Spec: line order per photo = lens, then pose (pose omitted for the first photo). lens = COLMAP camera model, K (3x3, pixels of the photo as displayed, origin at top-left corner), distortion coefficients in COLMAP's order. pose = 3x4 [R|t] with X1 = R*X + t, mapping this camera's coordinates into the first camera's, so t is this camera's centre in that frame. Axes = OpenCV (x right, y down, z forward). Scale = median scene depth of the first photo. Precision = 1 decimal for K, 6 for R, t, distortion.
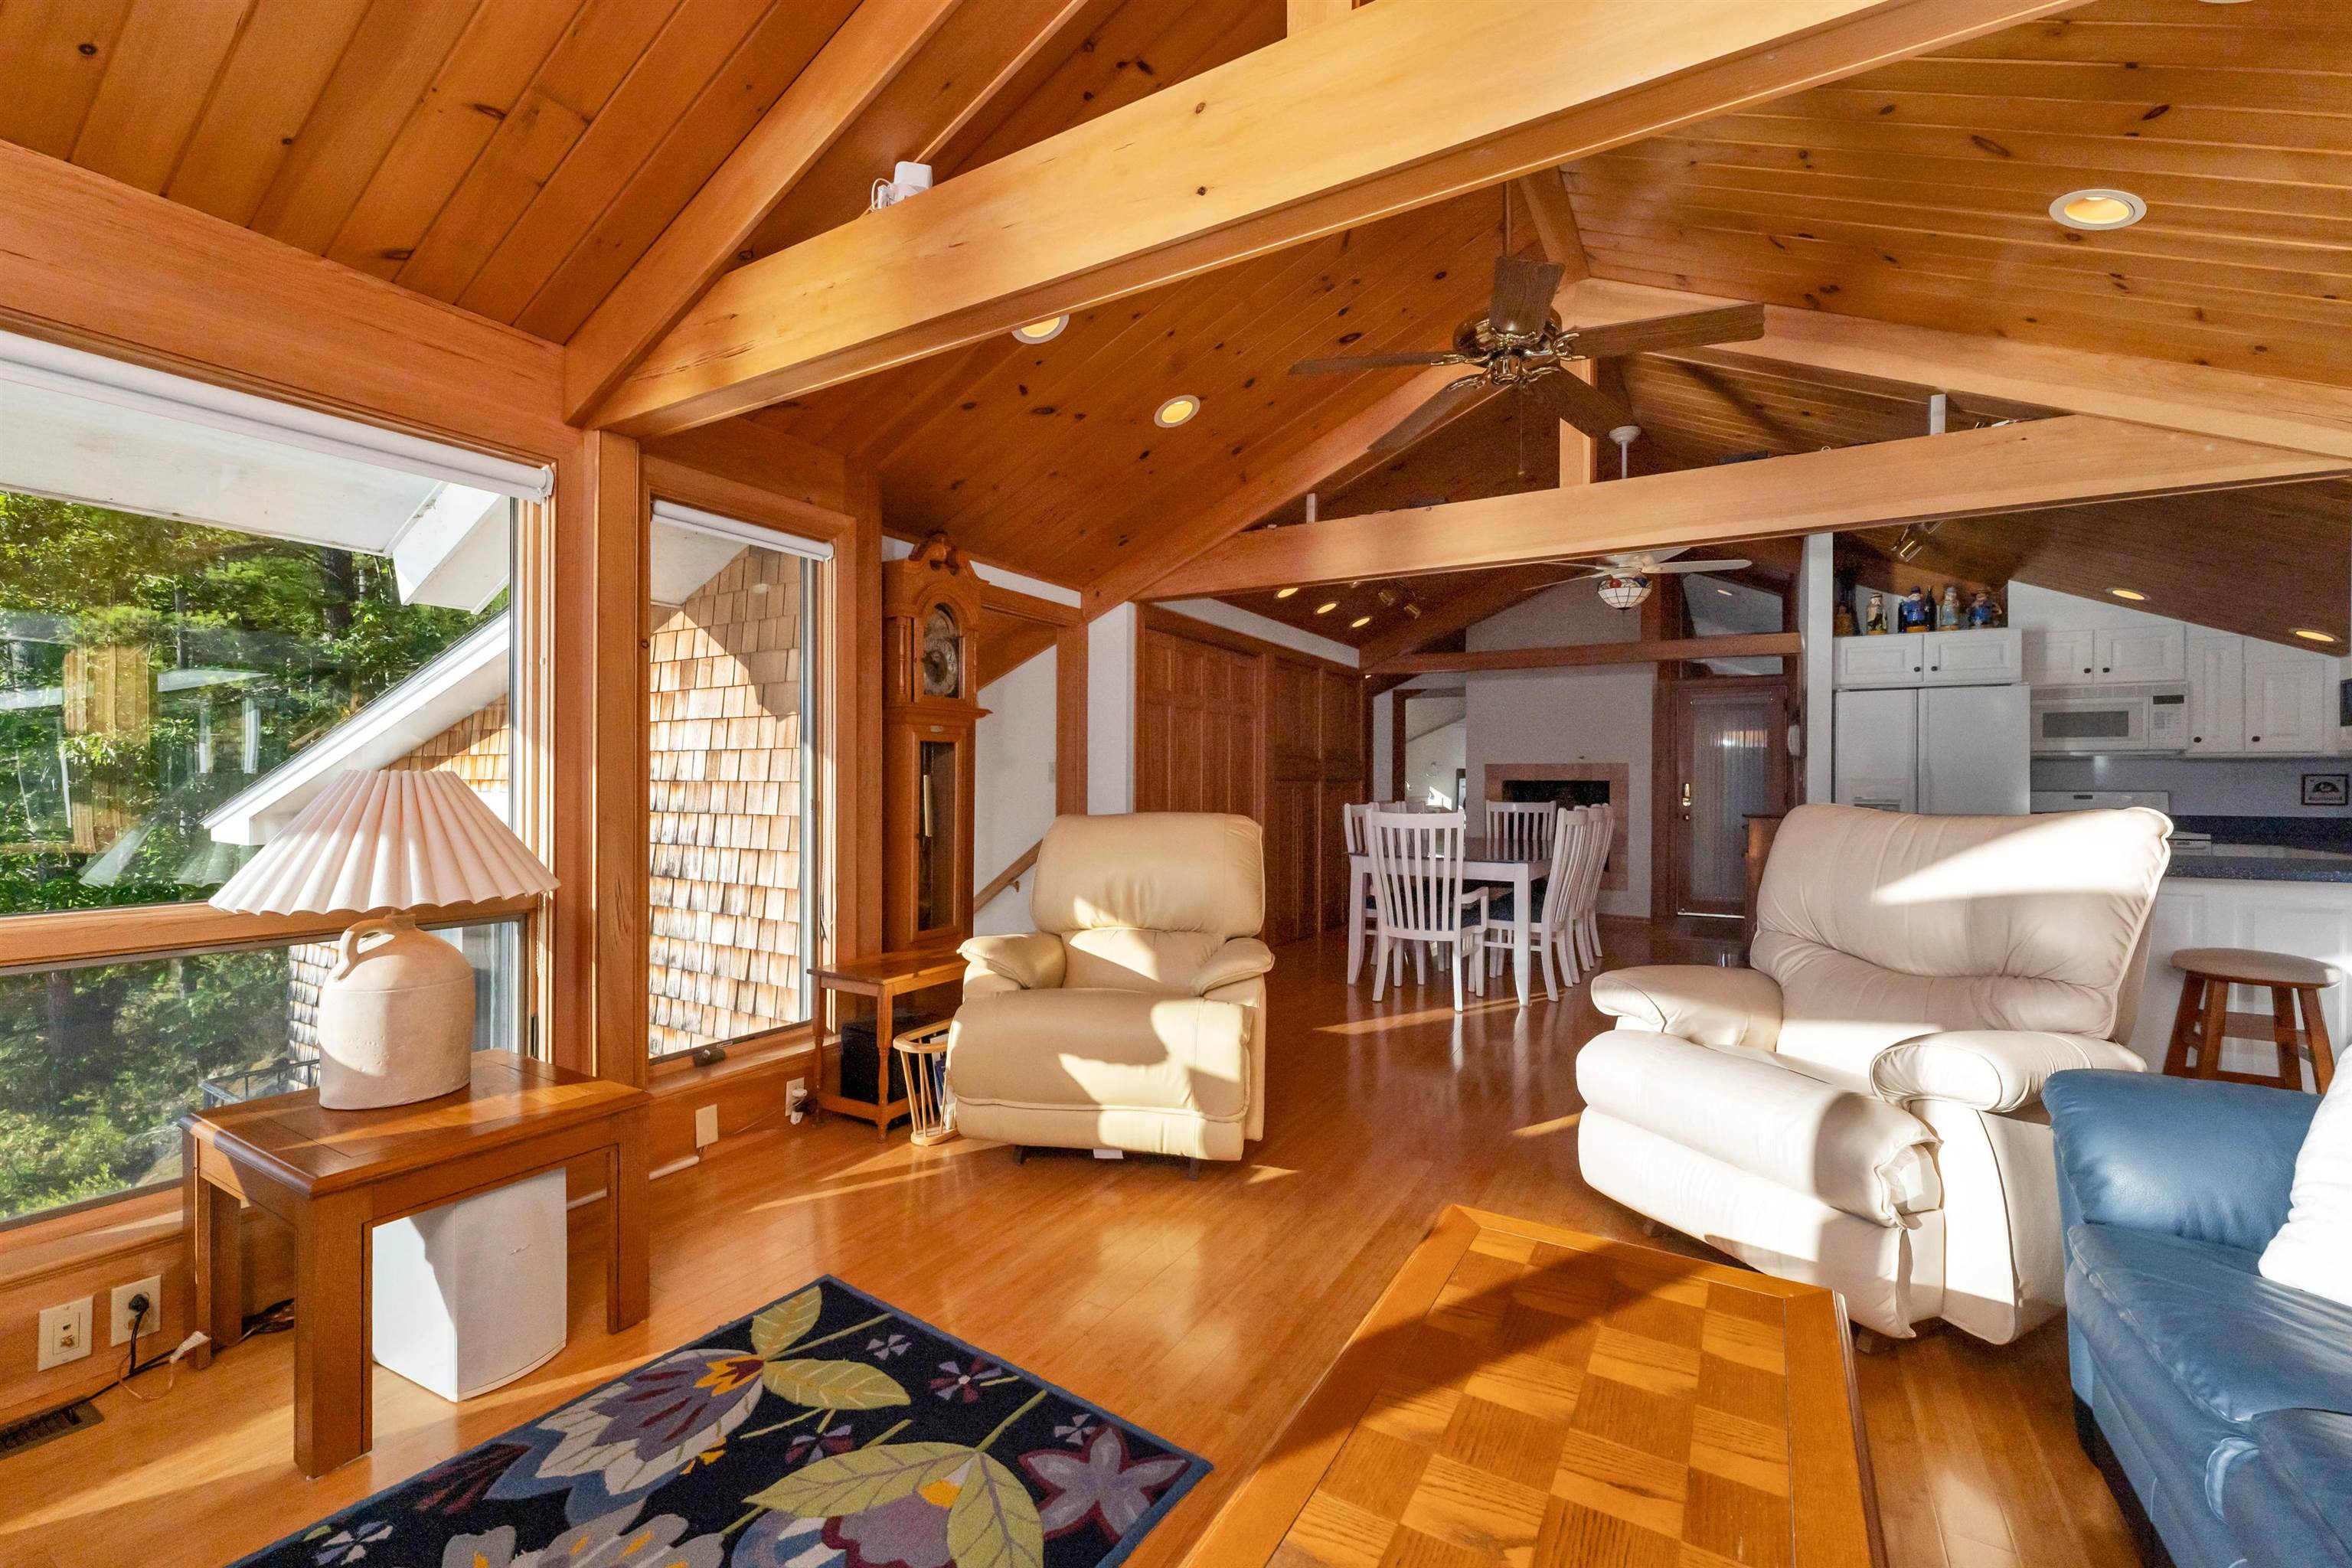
lens RADIAL K [[987.7, 0, 1175.1], [0, 987.7, 784.6], [0, 0, 1]] dist [-0.000354, 0.000485]
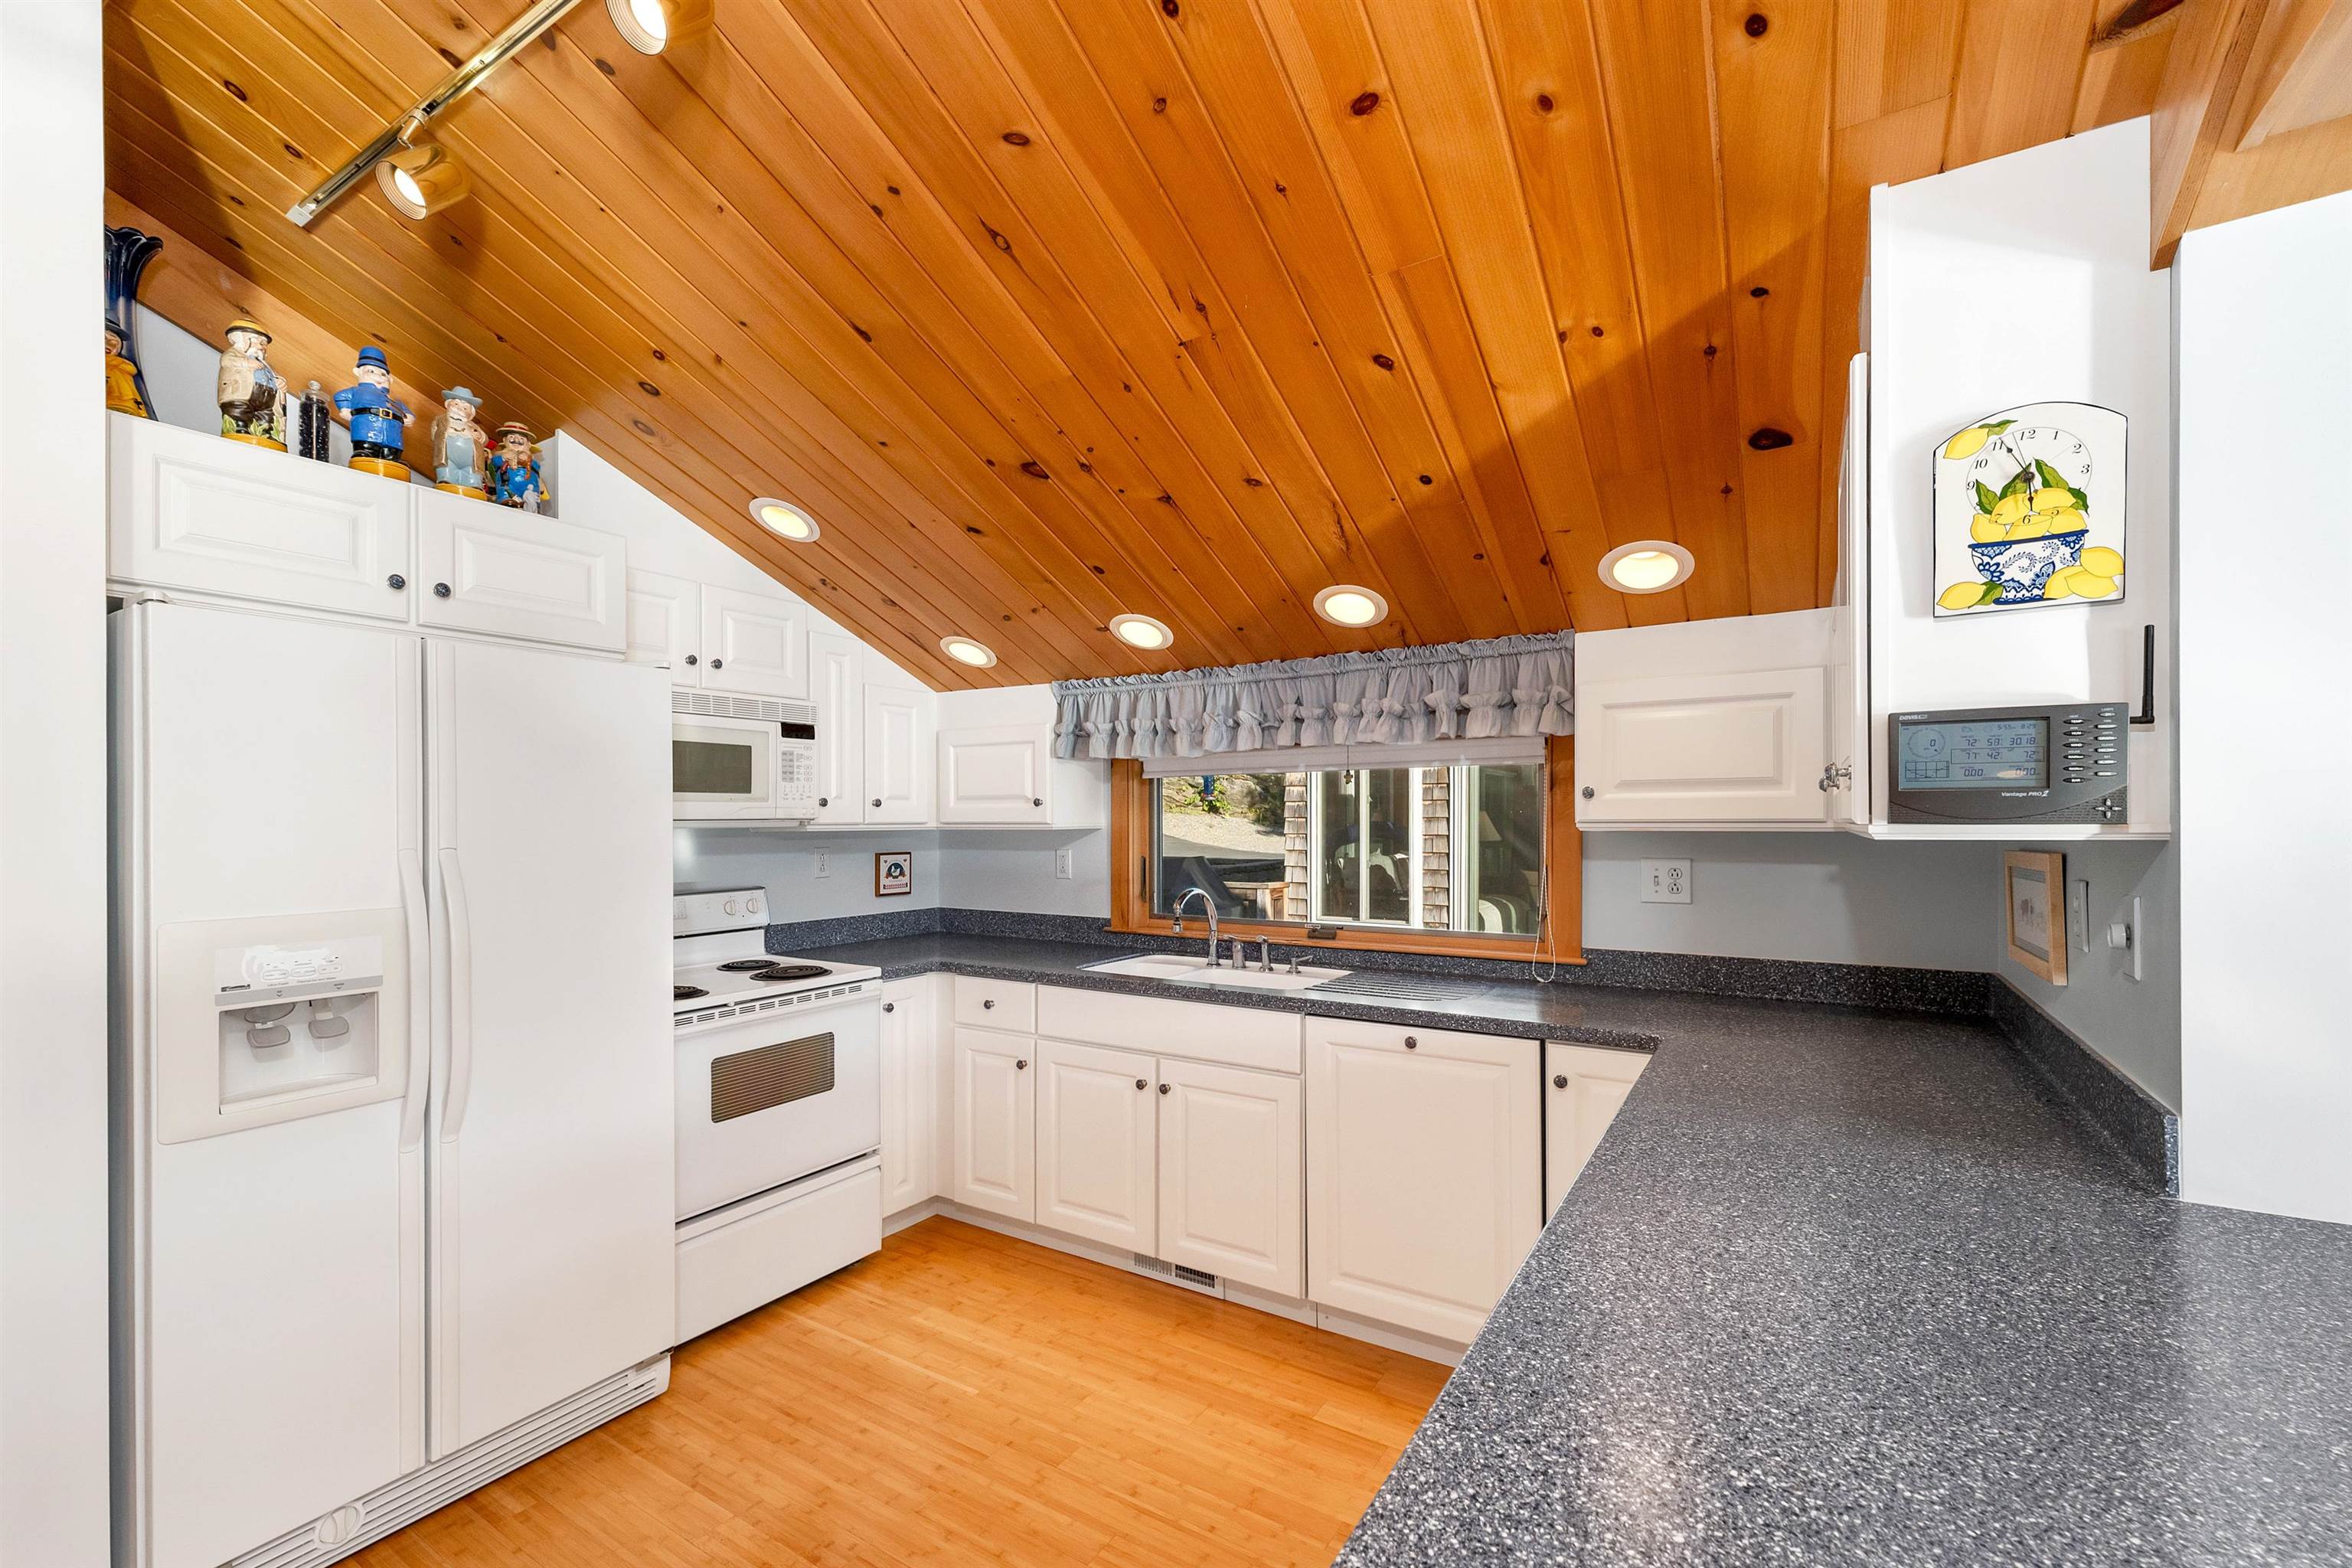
lens RADIAL K [[987.7, 0, 1147.9], [0, 987.7, 812.9], [0, 0, 1]] dist [-0.000354, 0.000485]
pose [[0.048949, -0.001878, 0.998800, 0.440574], [0.004903, 0.999987, 0.001640, -0.037983], [-0.998789, 0.004816, 0.048958, 0.755671]]
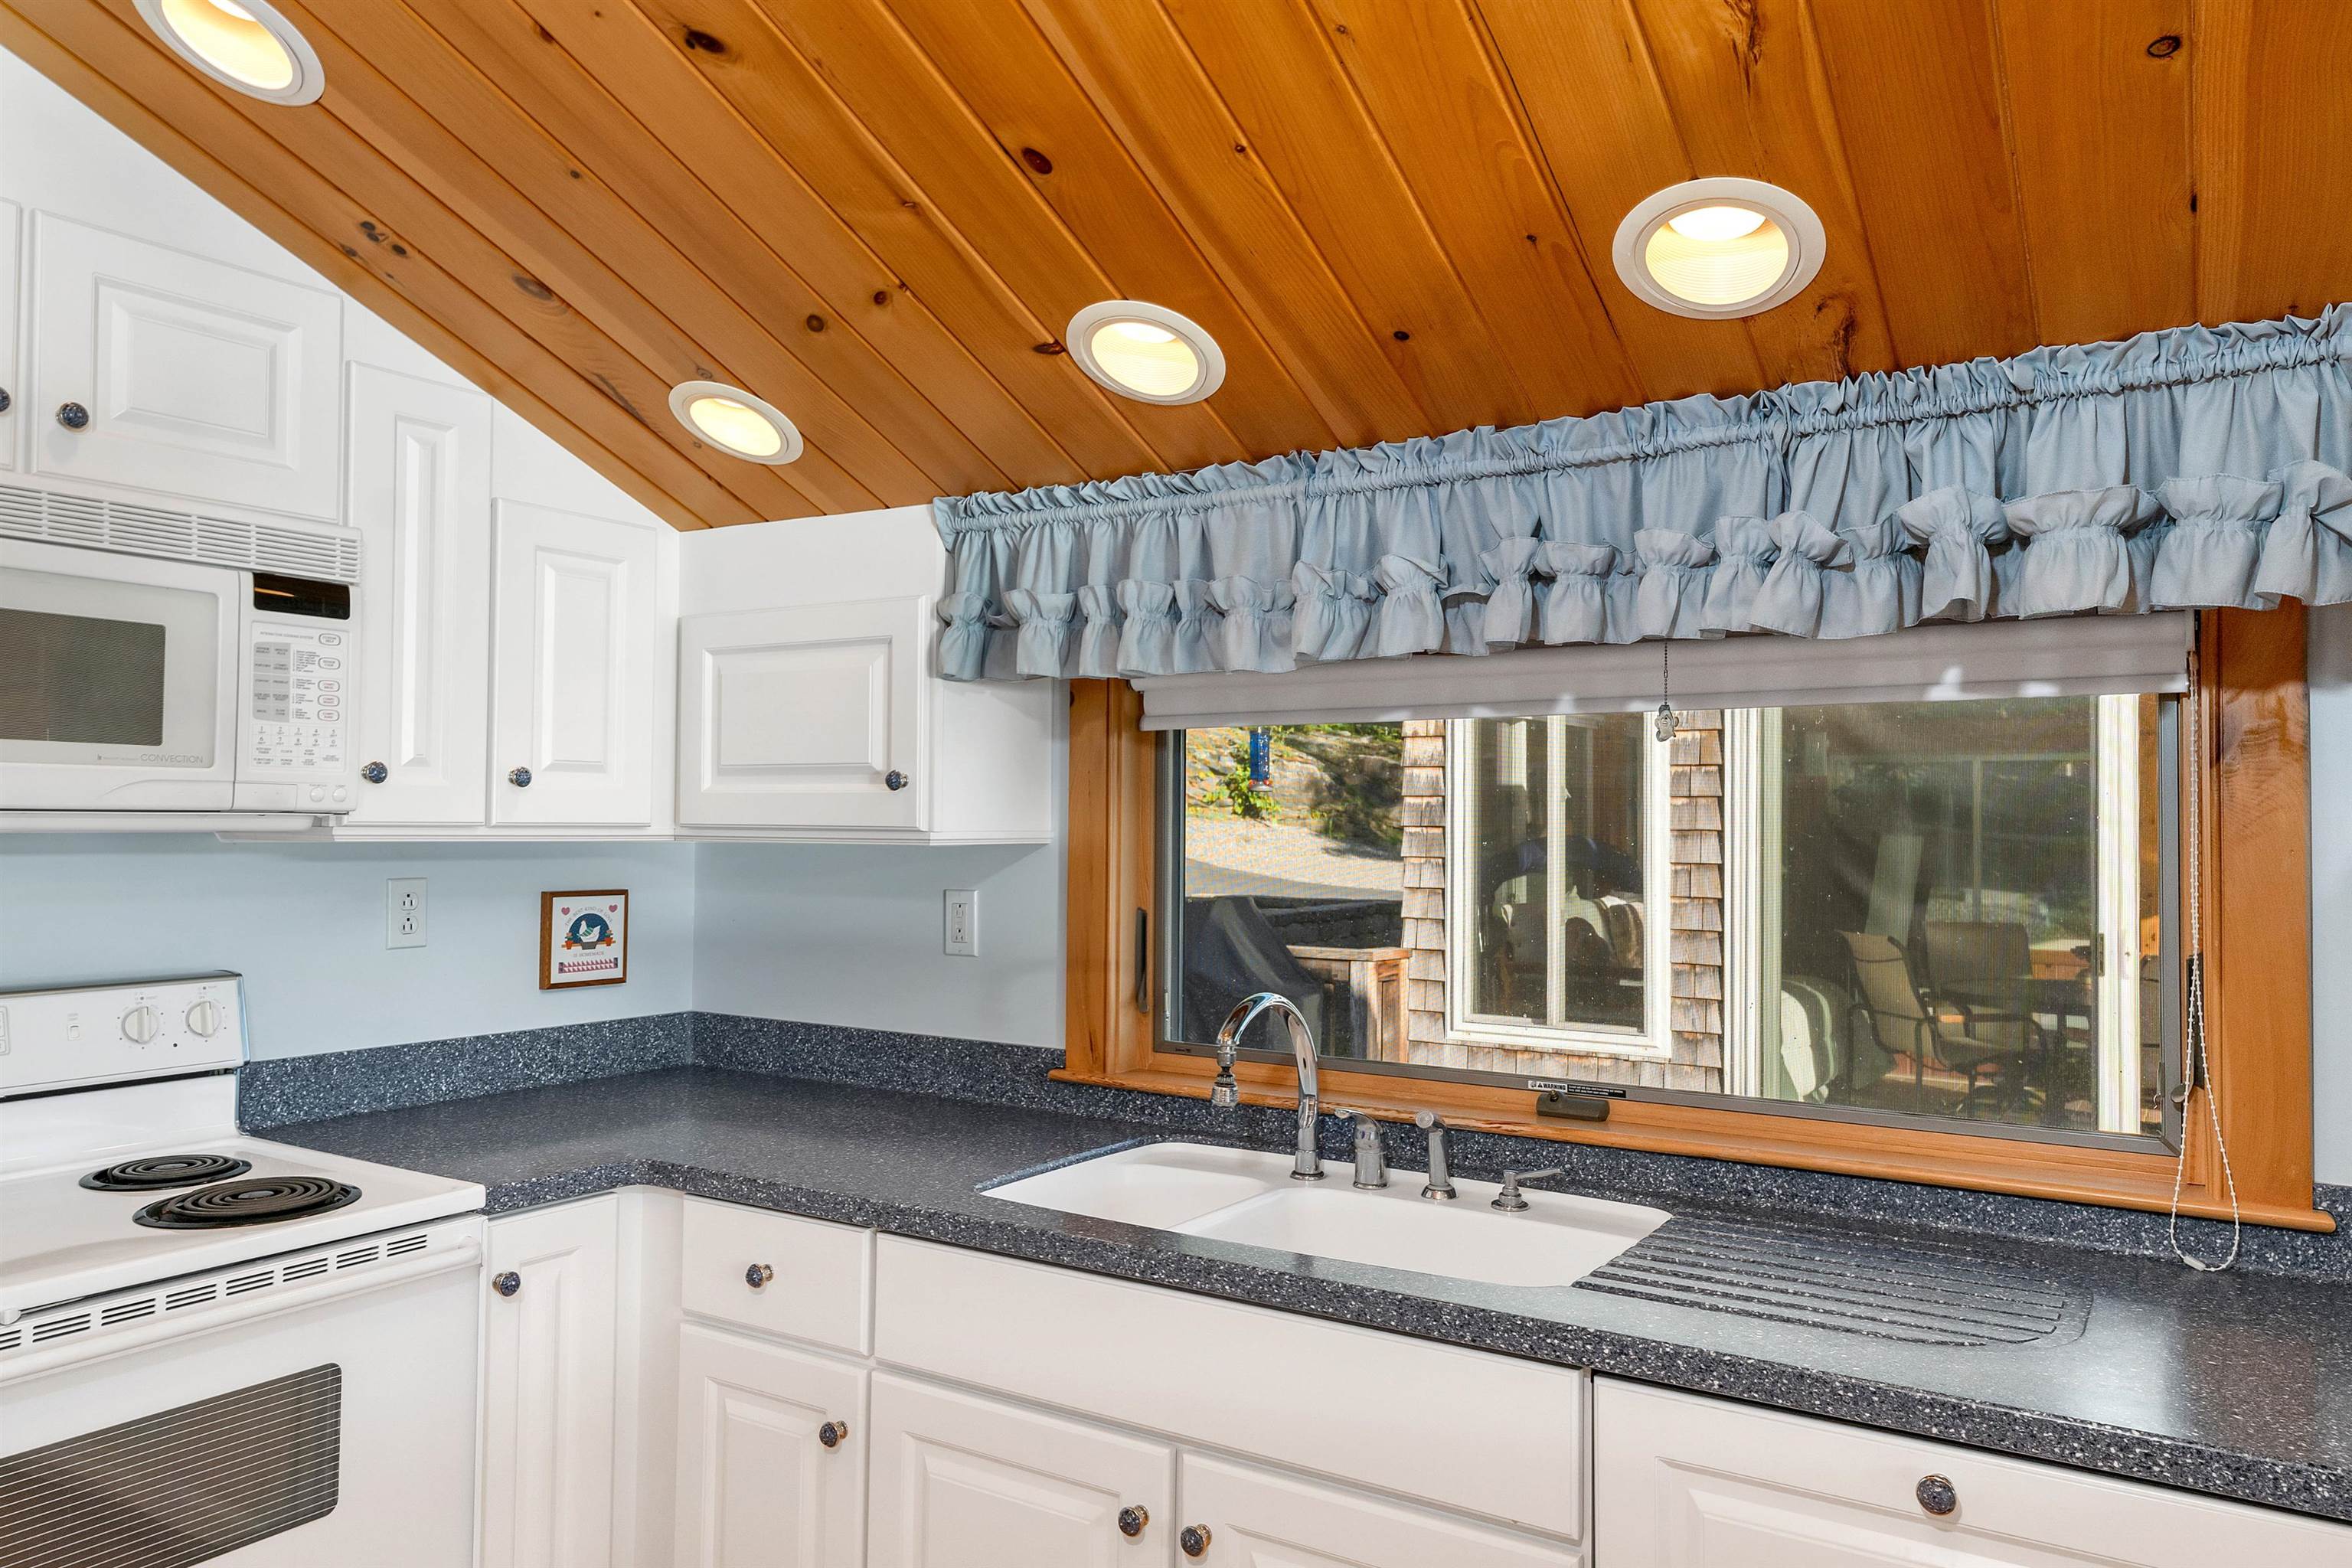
lens RADIAL K [[1597.4, 0, 1122.5], [0, 1597.4, 773.0], [0, 0, 1]] dist [0.016635, 0.003499]
pose [[0.060273, 0.026328, 0.997835, 0.629290], [-0.007595, 0.999635, -0.025917, -0.035314], [-0.998153, -0.006016, 0.060451, 0.768438]]
